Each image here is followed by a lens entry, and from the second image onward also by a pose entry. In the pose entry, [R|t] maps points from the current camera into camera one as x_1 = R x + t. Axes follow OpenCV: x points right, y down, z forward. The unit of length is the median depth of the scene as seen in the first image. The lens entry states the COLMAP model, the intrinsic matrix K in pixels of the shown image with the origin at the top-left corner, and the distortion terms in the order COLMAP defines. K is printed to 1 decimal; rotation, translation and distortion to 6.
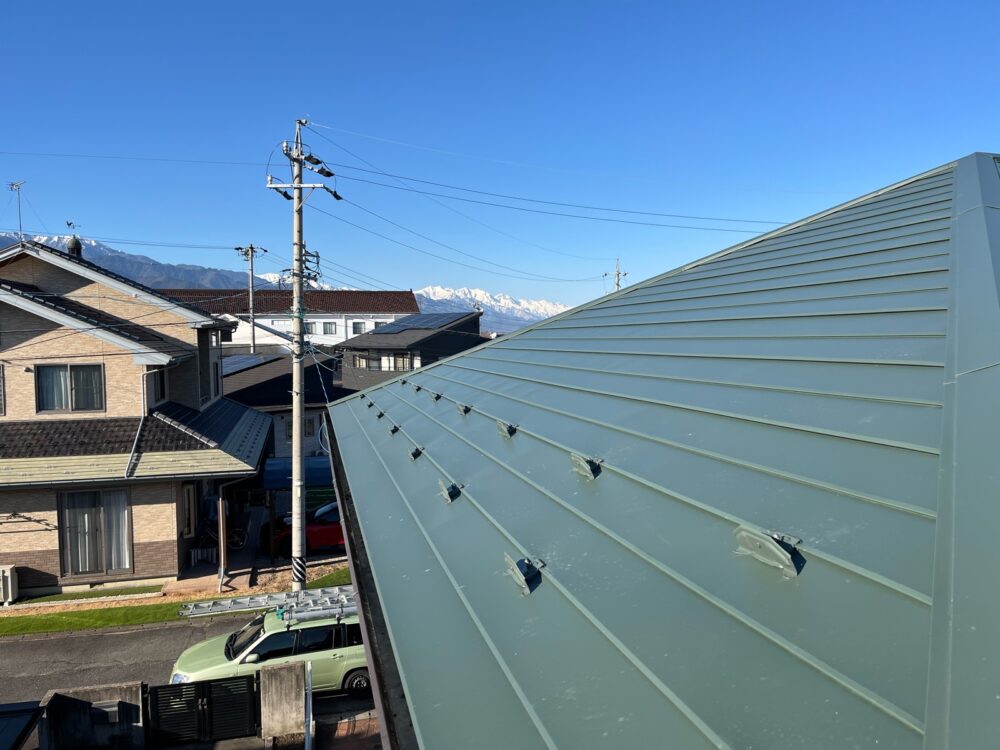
lens RADIAL K [[760.0, 0, 504.1], [0, 760.0, 372.9], [0, 0, 1]] dist [0.067504, -0.090523]
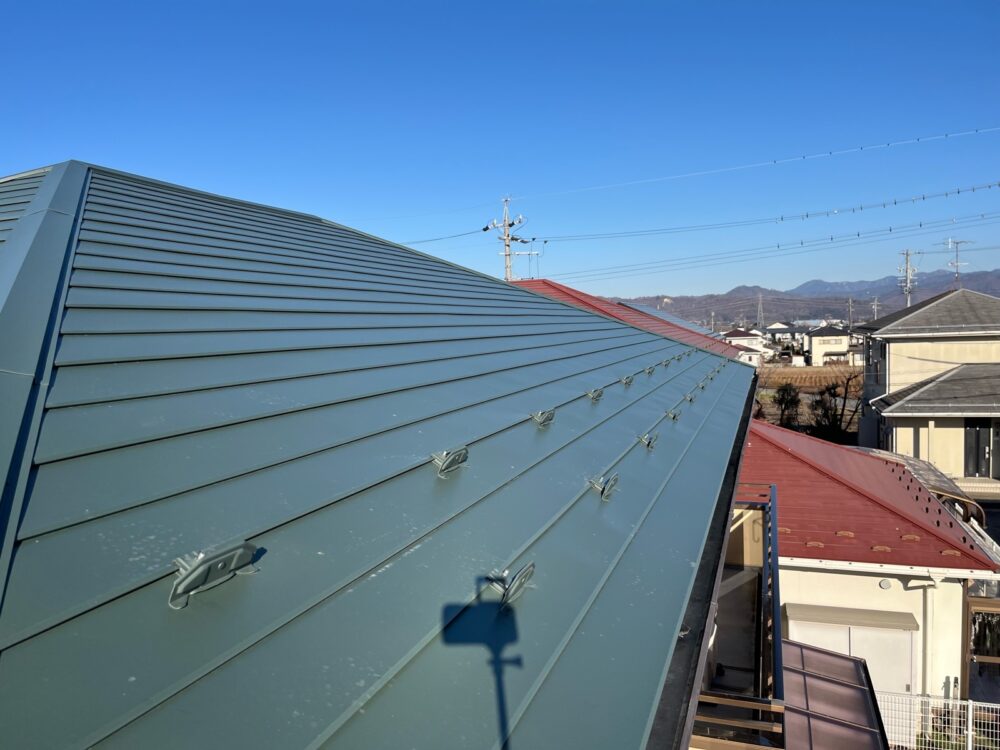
lens RADIAL K [[760.0, 0, 504.1], [0, 760.0, 372.9], [0, 0, 1]] dist [0.067504, -0.090523]
pose [[0.557386, -0.057987, 0.828226, 0.120640], [0.067917, 0.997399, 0.024125, 0.004559], [-0.827471, 0.042804, 0.559875, -0.019286]]
